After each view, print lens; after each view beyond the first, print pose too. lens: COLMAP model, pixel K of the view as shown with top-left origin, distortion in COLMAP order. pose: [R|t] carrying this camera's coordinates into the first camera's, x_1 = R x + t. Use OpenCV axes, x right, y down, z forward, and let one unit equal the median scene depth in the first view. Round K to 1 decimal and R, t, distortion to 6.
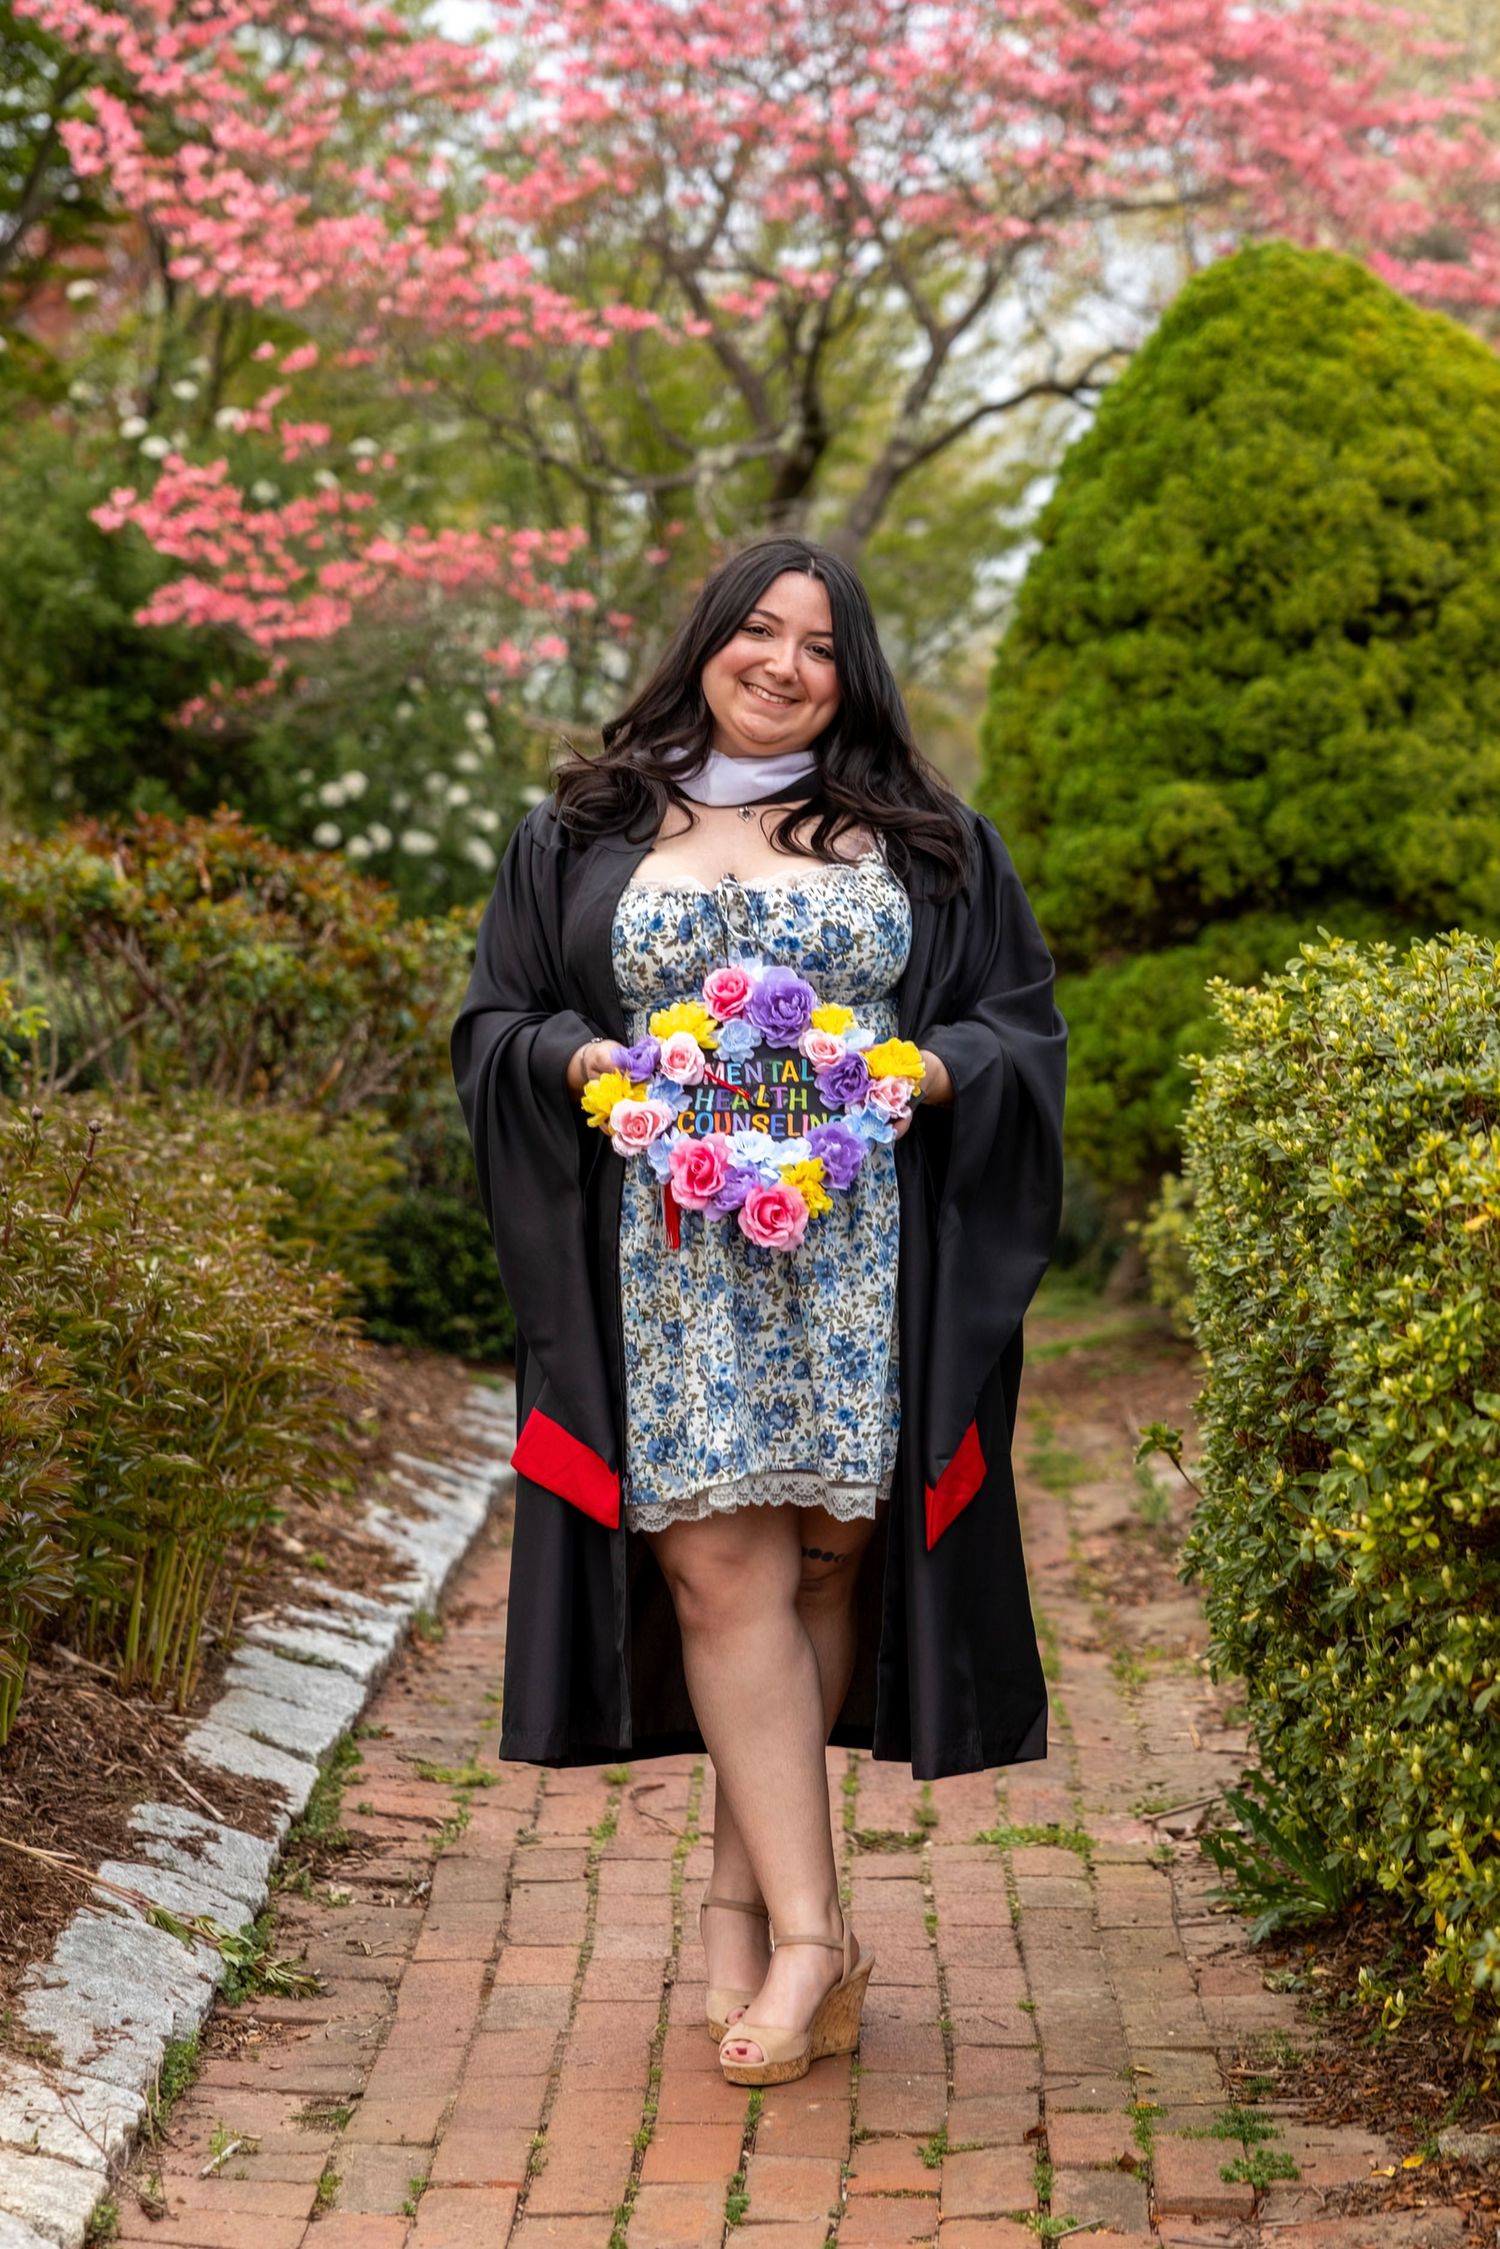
lens RADIAL K [[4177.3, 0, 753.1], [0, 4177.3, 1170.0], [0, 0, 1]] dist [0.008714, -0.355844]
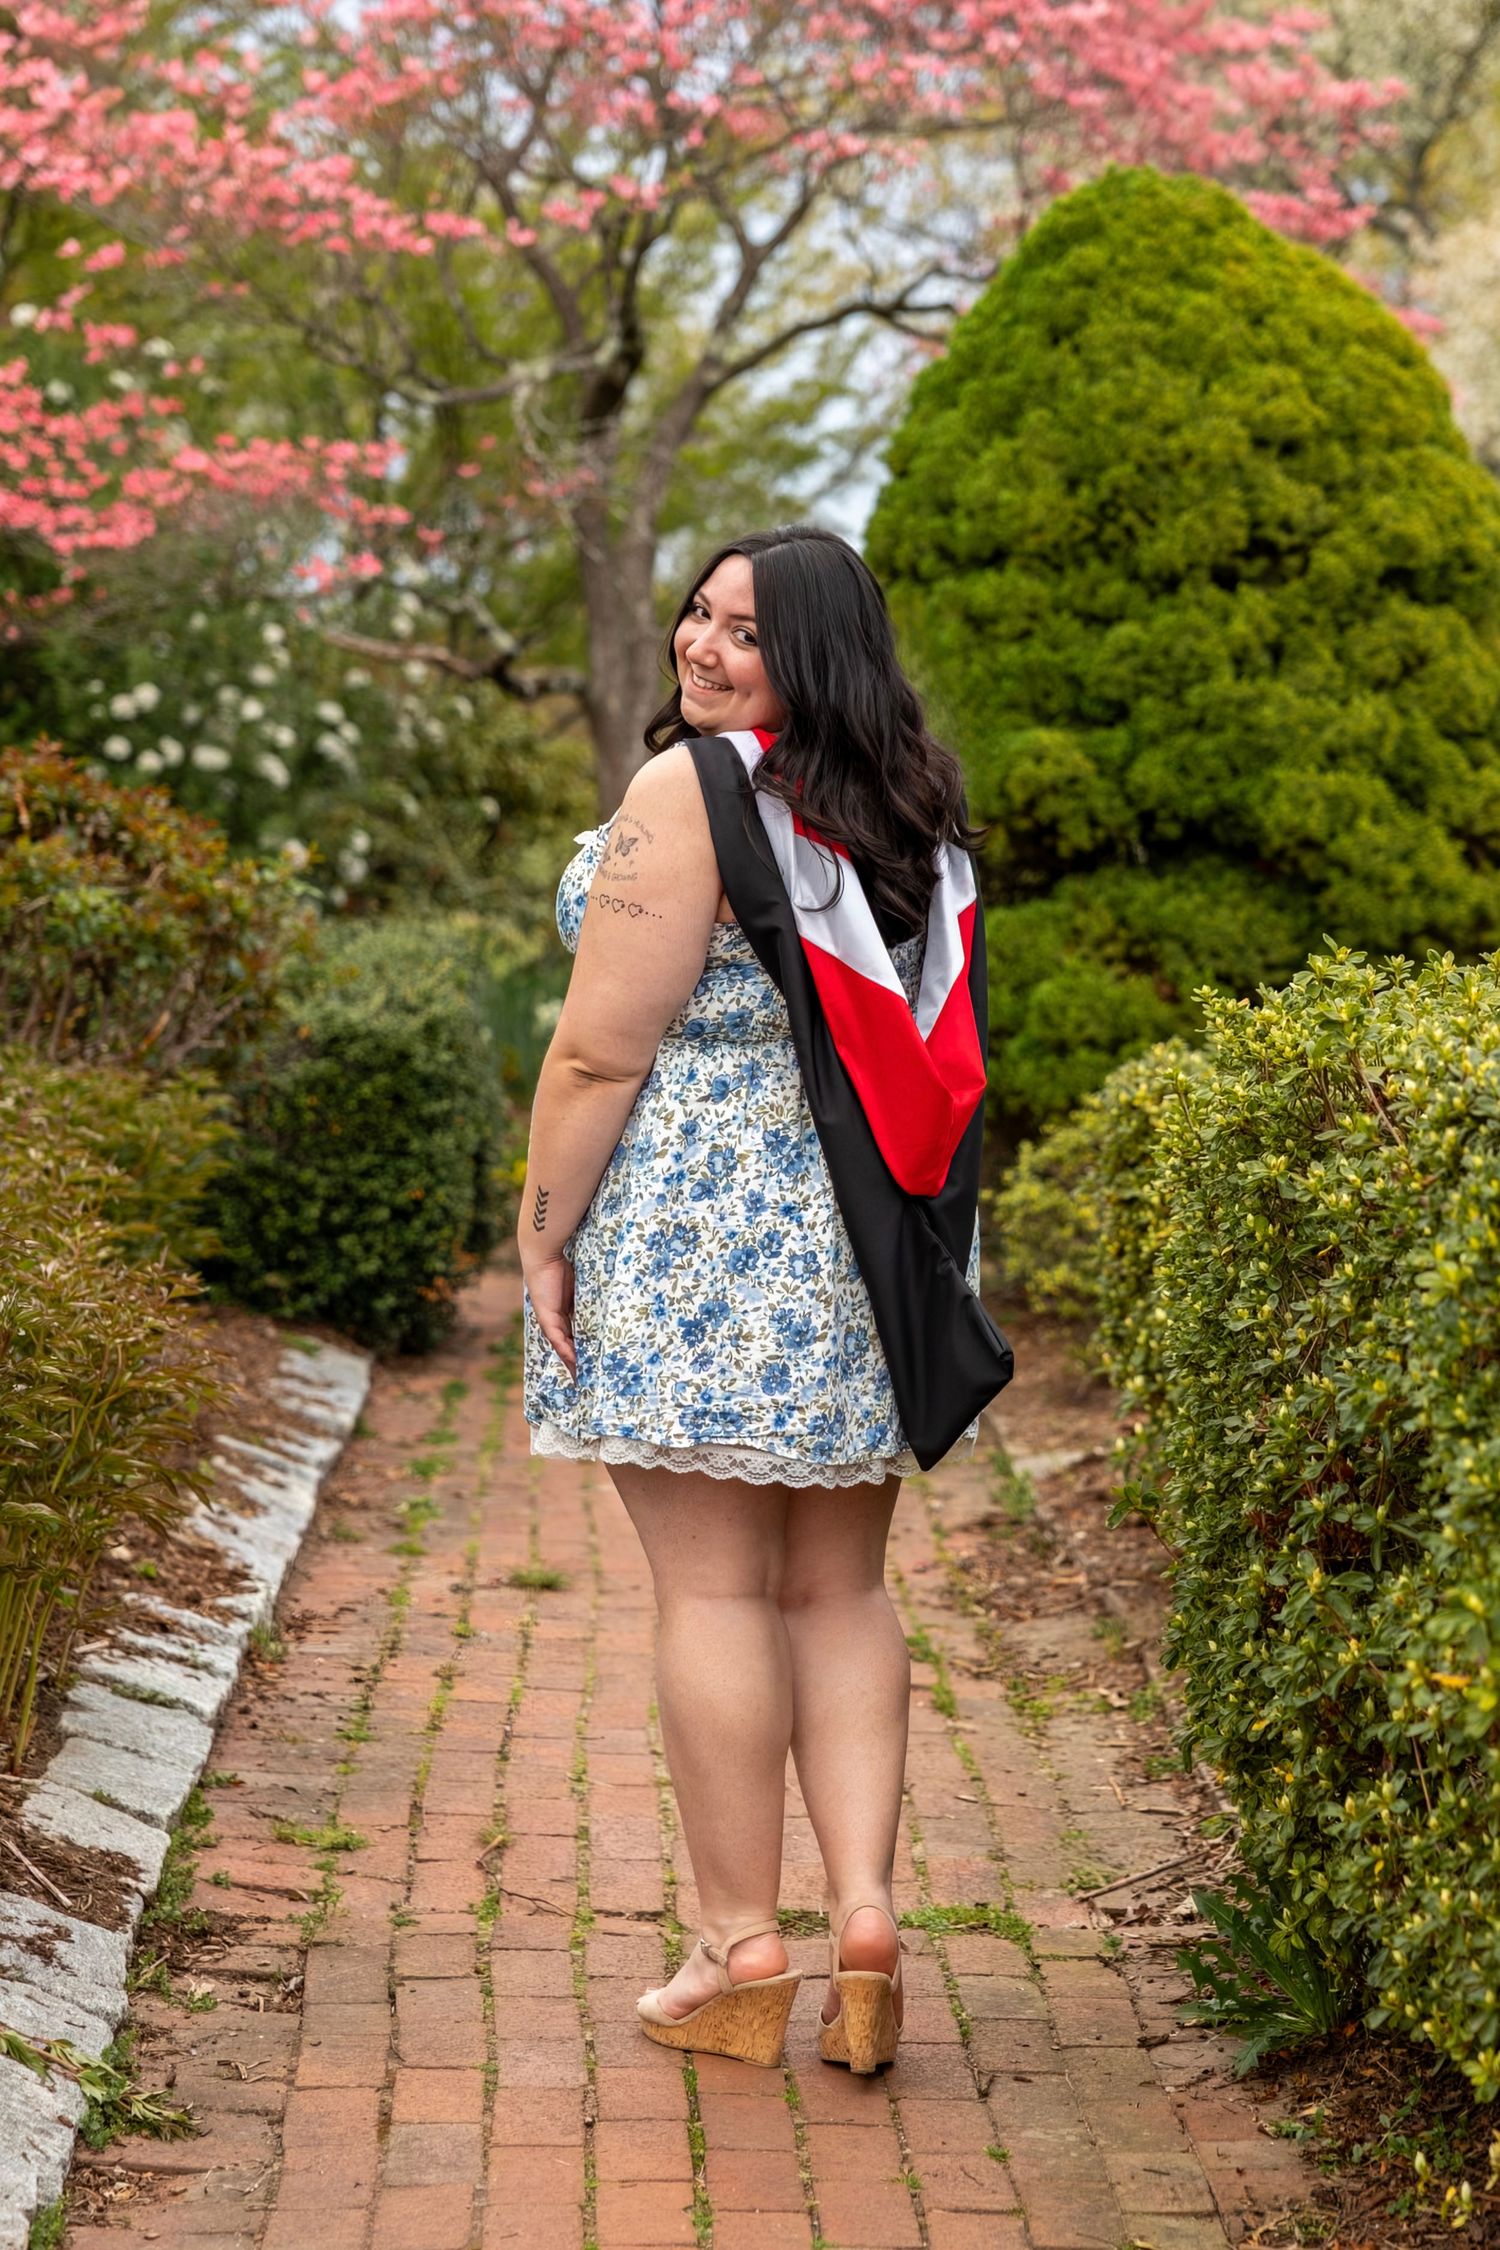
lens RADIAL K [[4189.9, 0, 755.8], [0, 4189.9, 1075.7], [0, 0, 1]] dist [-0.035828, 0.080725]
pose [[0.998175, 0.019721, 0.057081, -0.015698], [-0.019625, 0.999805, -0.002237, -0.009810], [-0.057114, 0.001113, 0.998367, 0.045131]]
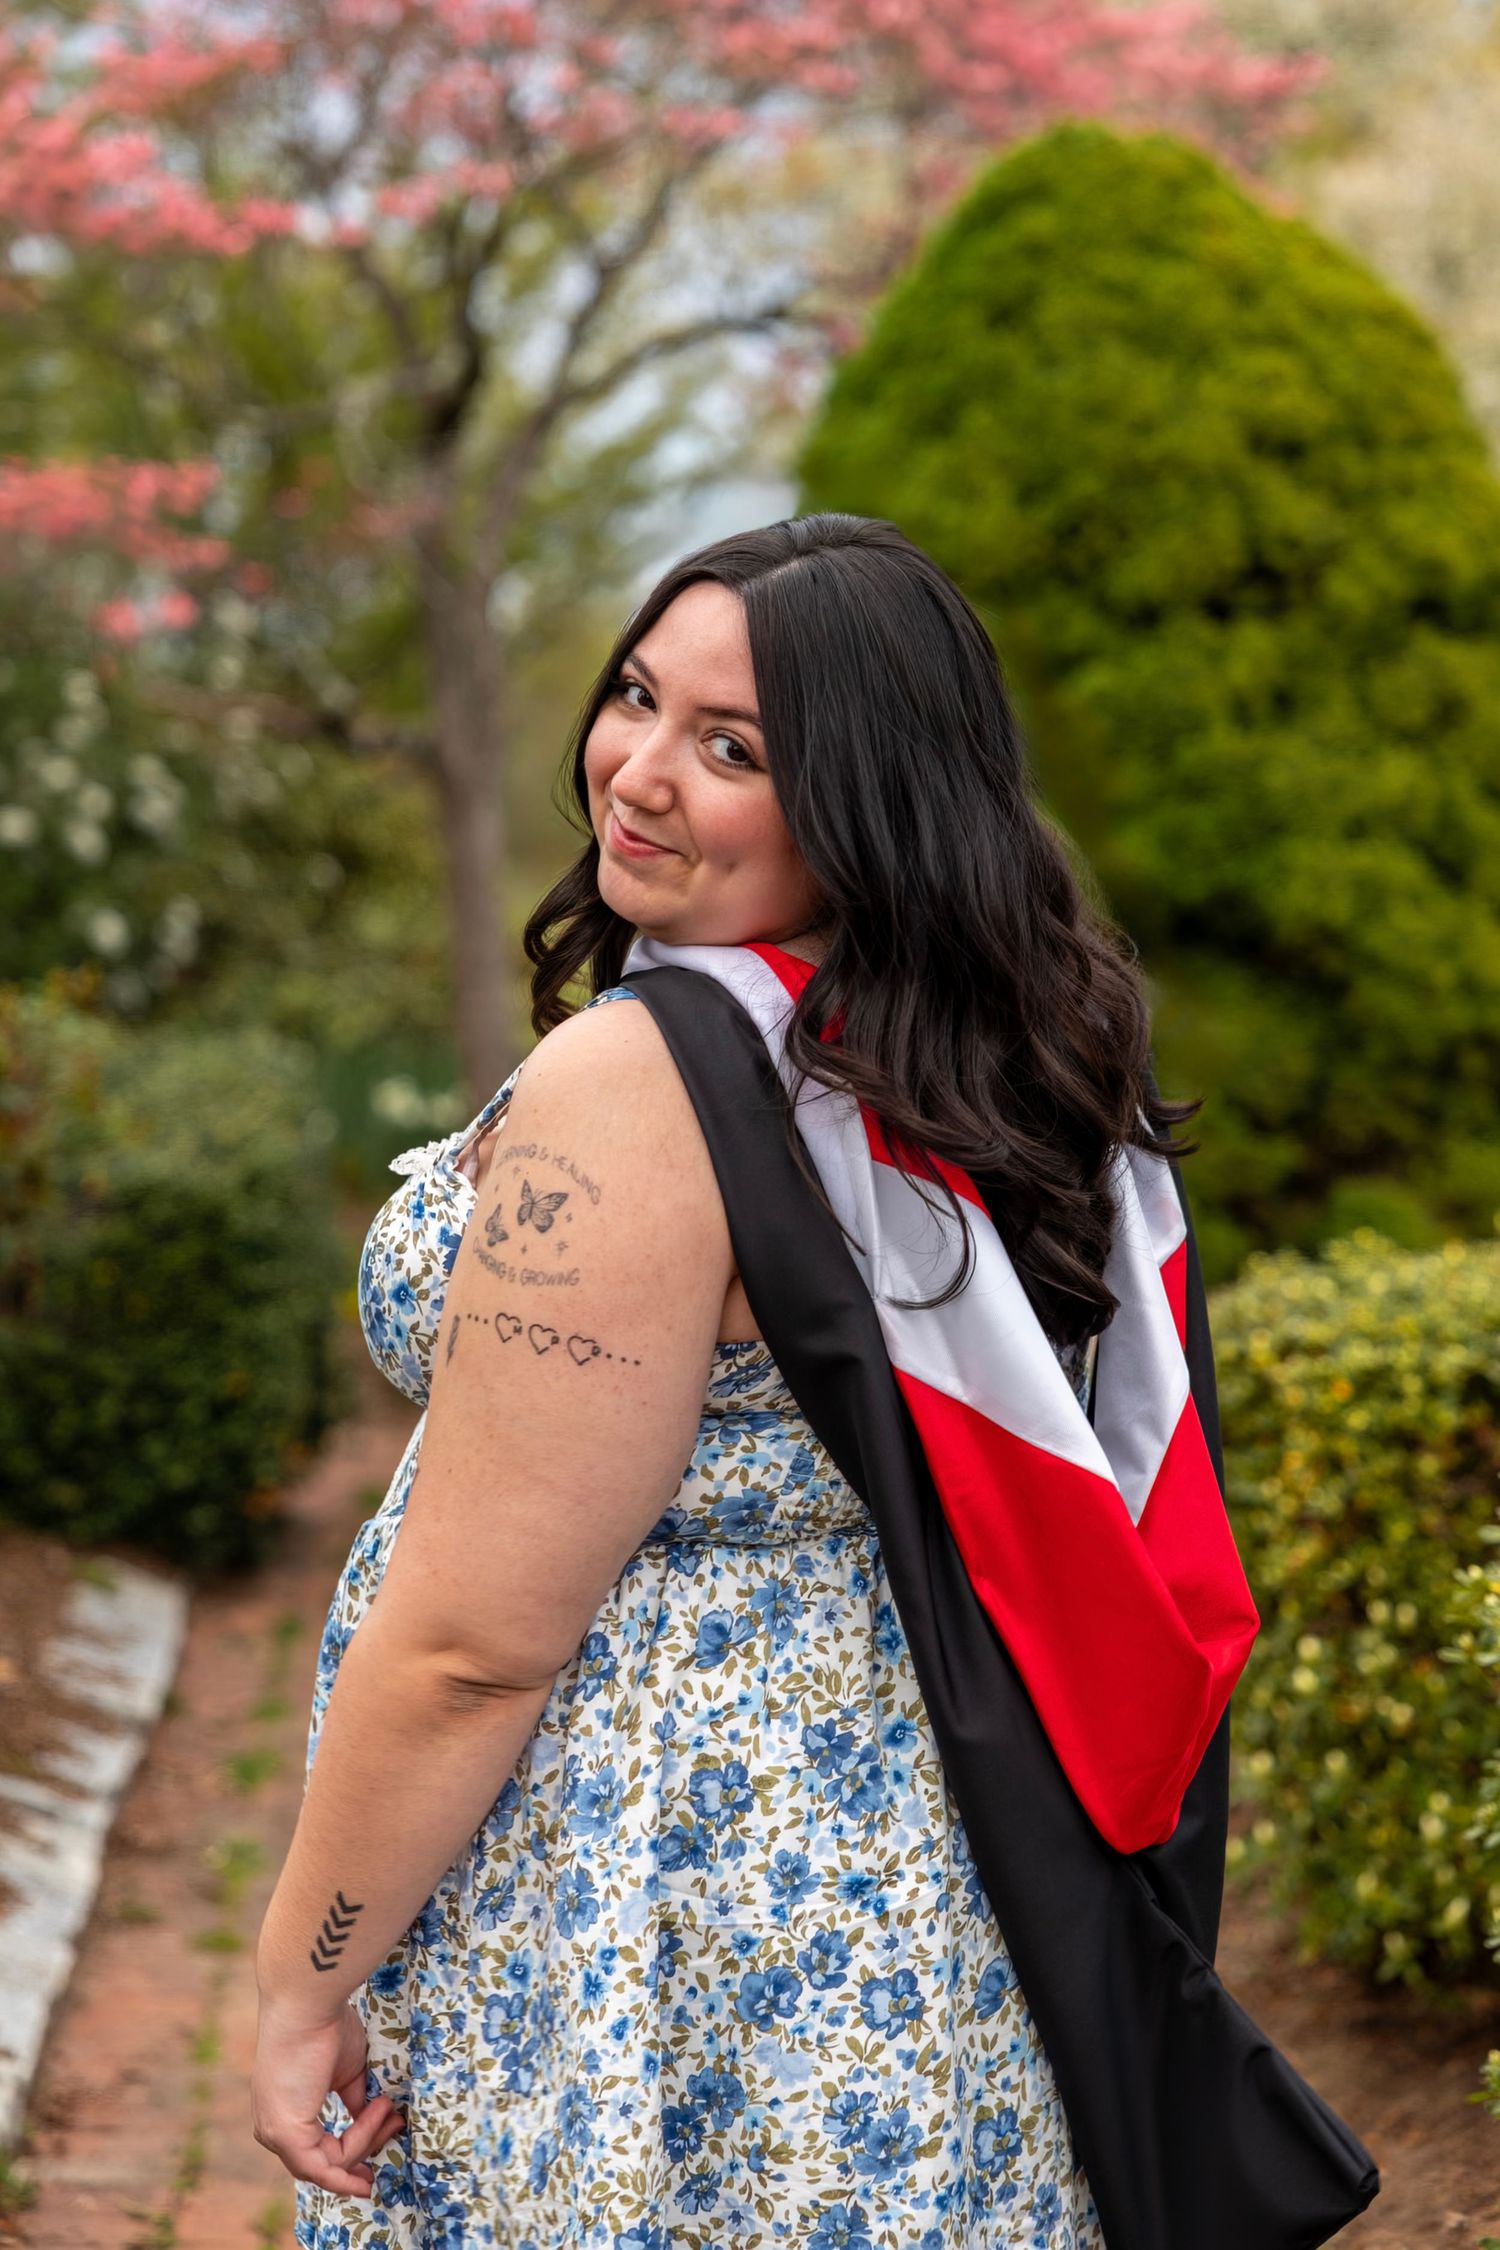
lens RADIAL K [[4241.9, 0, 744.6], [0, 4241.9, 1035.2], [0, 0, 1]] dist [-0.006299, -0.248684]
pose [[0.996119, 0.001824, 0.088003, -0.013292], [0.000090, 0.999764, -0.021738, -0.031694], [-0.088022, 0.021662, 0.995883, 0.218079]]
